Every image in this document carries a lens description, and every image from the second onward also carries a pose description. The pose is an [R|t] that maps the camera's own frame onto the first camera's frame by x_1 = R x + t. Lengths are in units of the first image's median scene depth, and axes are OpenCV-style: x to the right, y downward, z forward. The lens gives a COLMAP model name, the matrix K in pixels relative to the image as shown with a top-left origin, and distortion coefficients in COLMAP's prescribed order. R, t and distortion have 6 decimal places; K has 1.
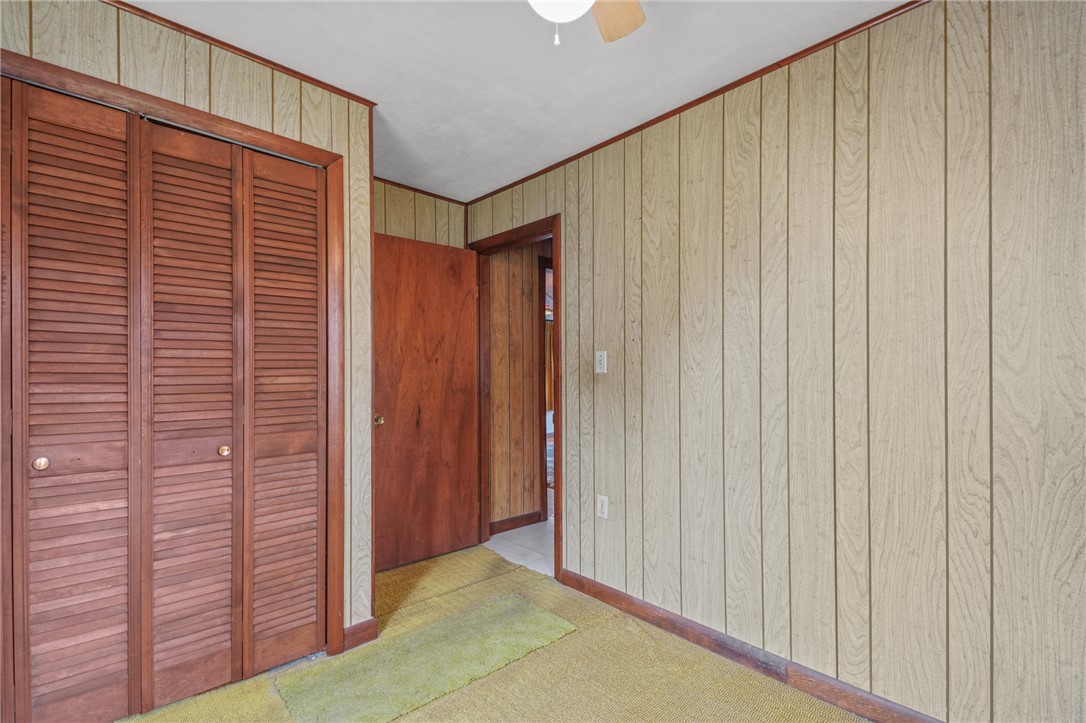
lens RADIAL K [[490.2, 0, 537.1], [0, 490.2, 371.5], [0, 0, 1]] dist [0.021350, -0.000556]
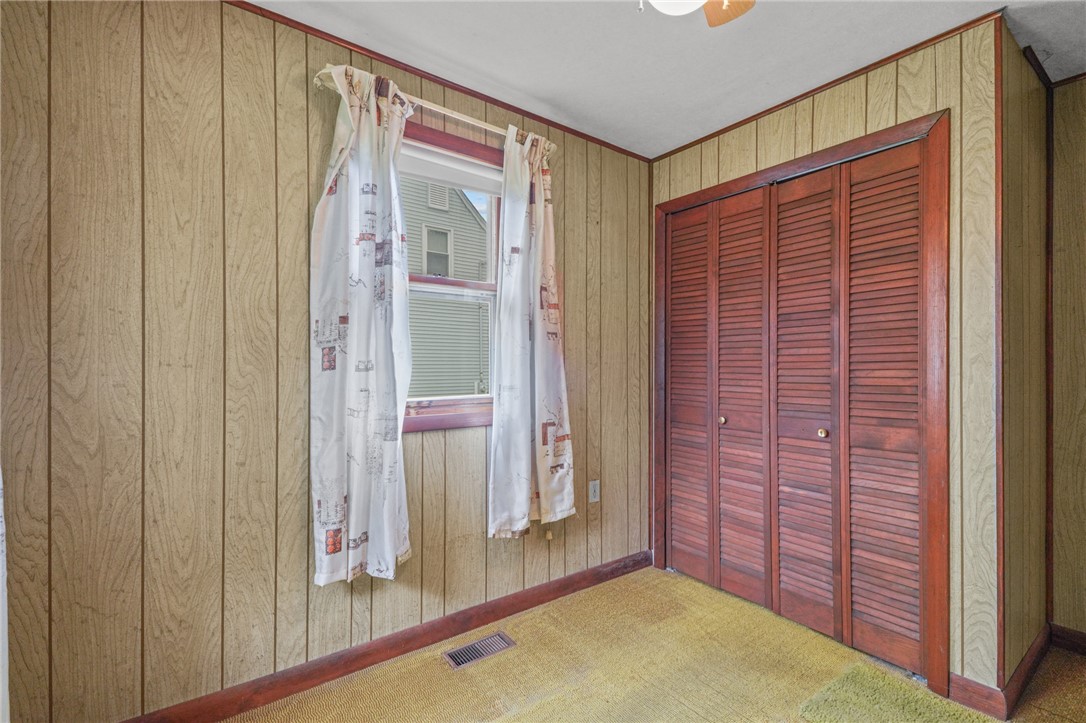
lens RADIAL K [[490.2, 0, 537.1], [0, 490.2, 371.5], [0, 0, 1]] dist [0.021350, -0.000556]
pose [[-0.107776, -0.000424, -0.994175, 0.587702], [-0.007547, 0.999971, 0.000392, 0.018704], [0.994147, 0.007545, -0.107776, 0.442023]]
